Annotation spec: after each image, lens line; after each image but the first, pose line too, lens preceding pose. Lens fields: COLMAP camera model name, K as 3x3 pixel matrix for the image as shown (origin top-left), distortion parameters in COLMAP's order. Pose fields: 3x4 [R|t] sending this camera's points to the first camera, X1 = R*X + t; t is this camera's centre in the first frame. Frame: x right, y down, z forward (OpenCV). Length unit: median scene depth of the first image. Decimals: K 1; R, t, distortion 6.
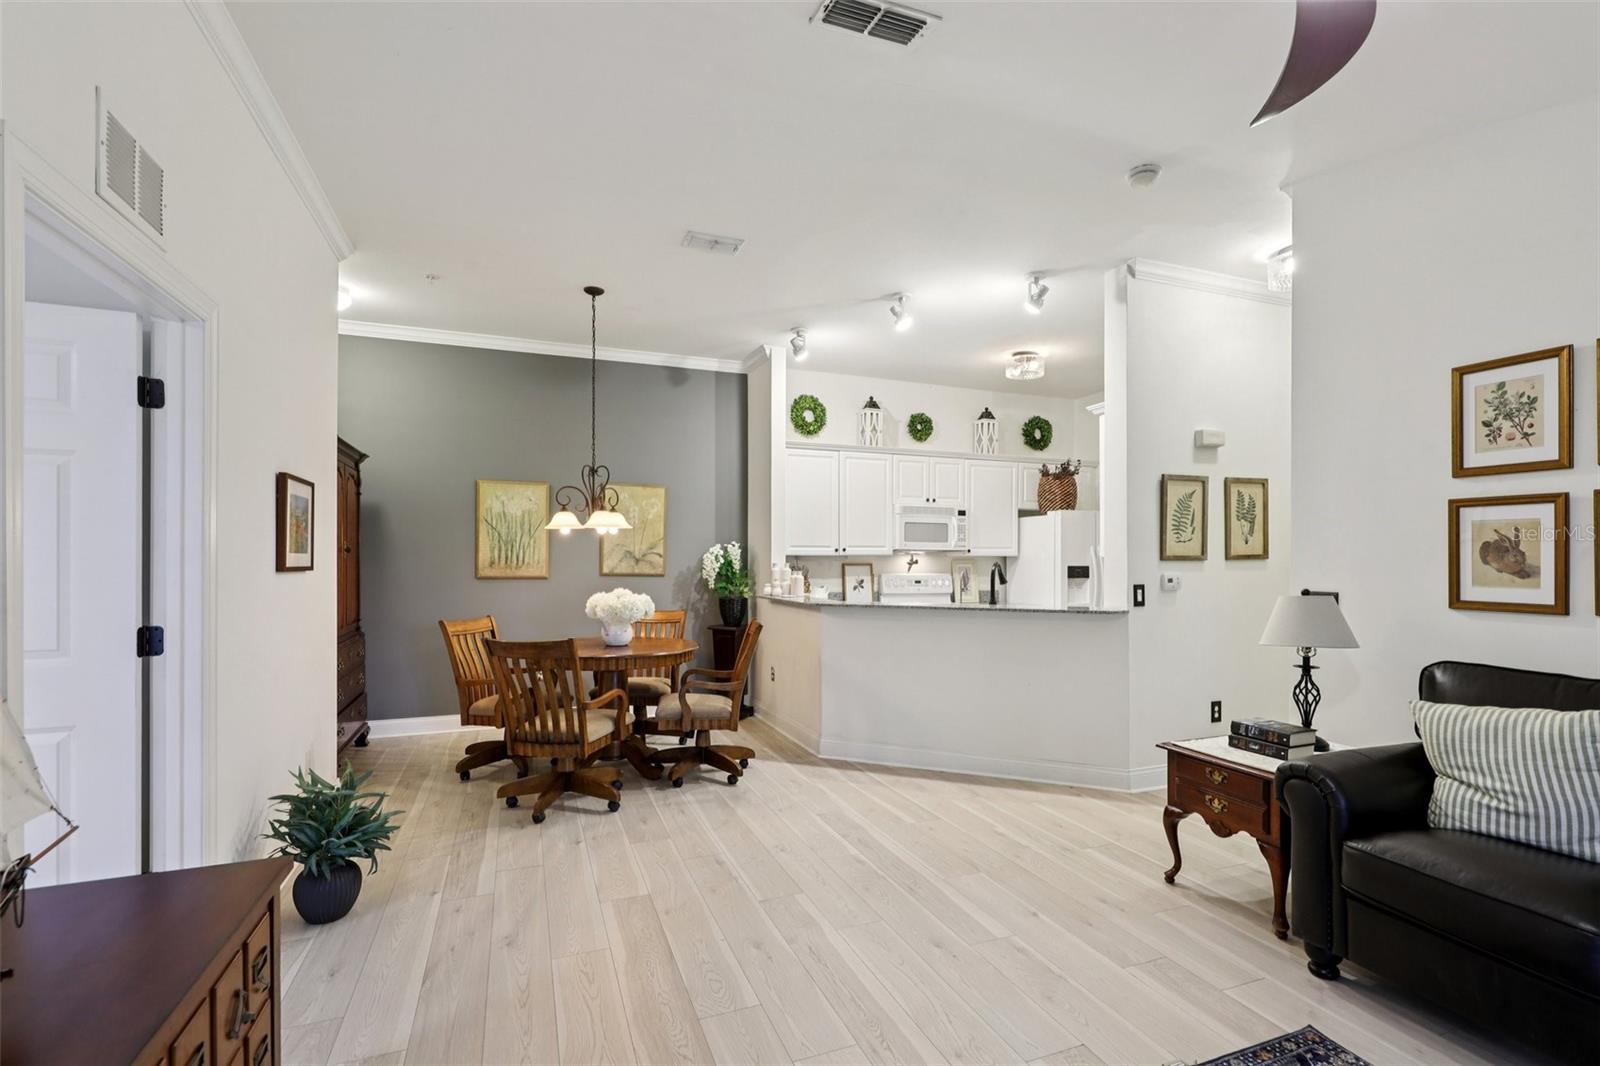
lens RADIAL K [[731.8, 0, 810.3], [0, 731.8, 562.6], [0, 0, 1]] dist [0.001402, -0.000757]
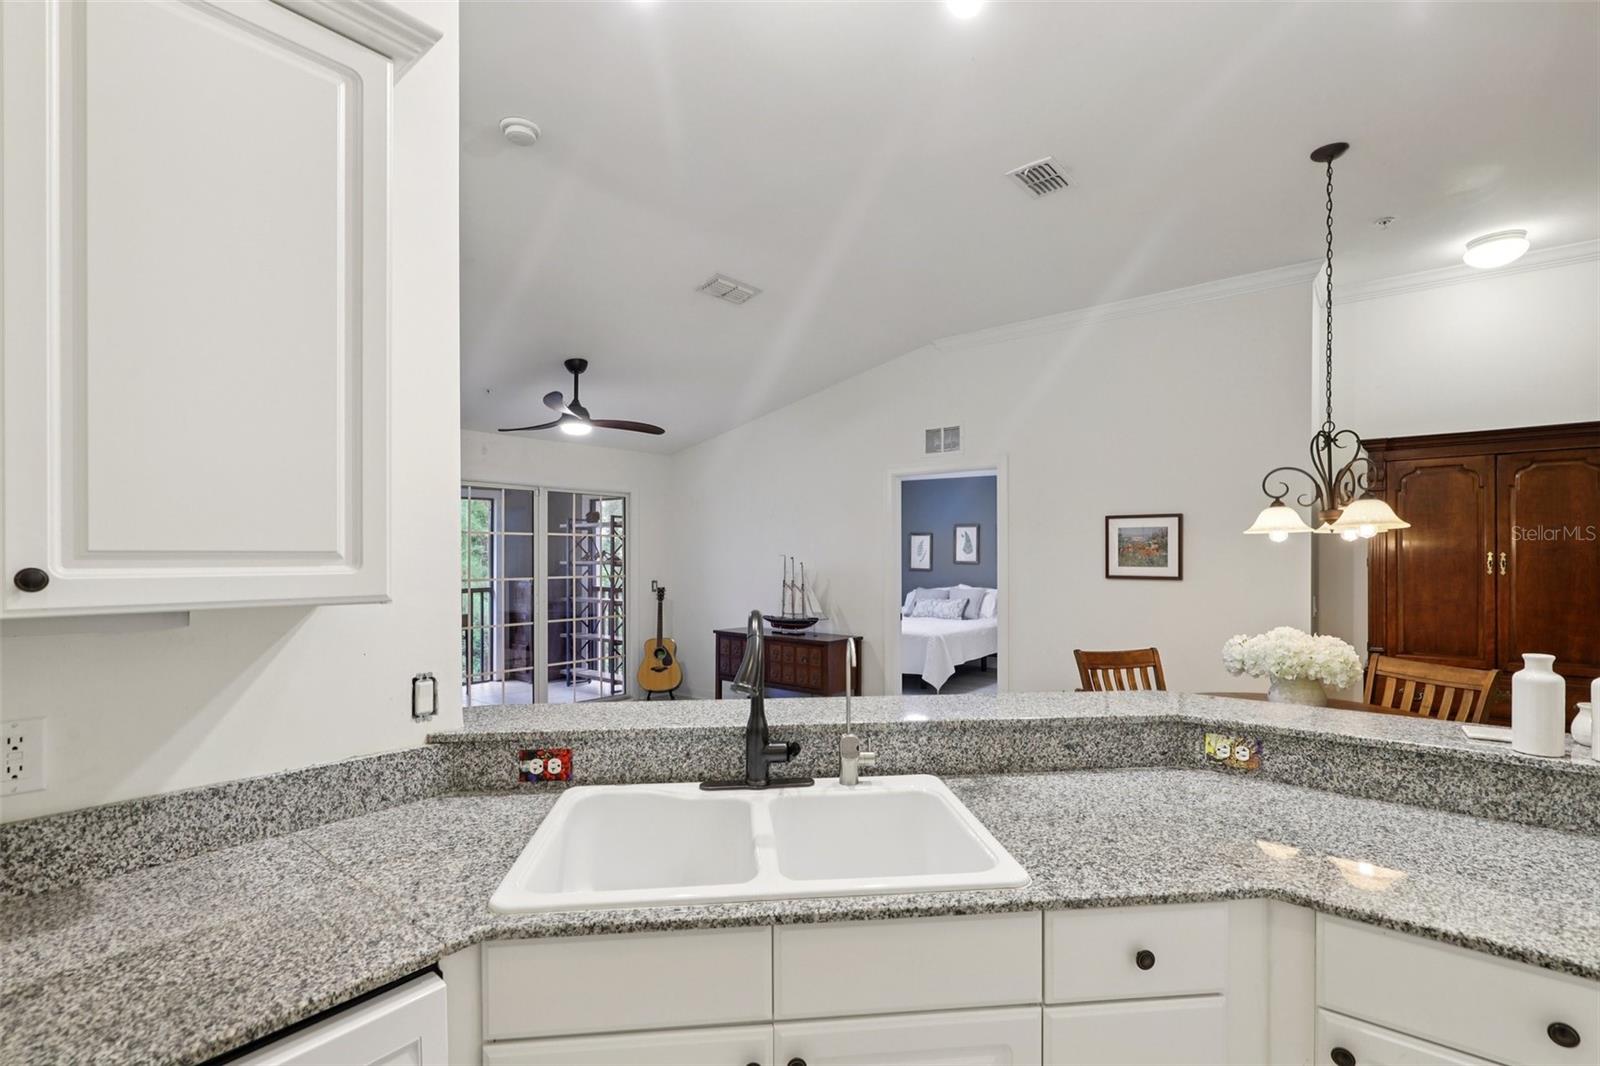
lens RADIAL K [[731.8, 0, 803.4], [0, 731.8, 556.8], [0, 0, 1]] dist [0.001402, -0.000757]
pose [[-0.877601, 0.001109, -0.479390, 0.318484], [-0.002573, 0.999972, 0.007024, -0.021965], [0.479384, 0.007398, -0.877574, 1.053897]]
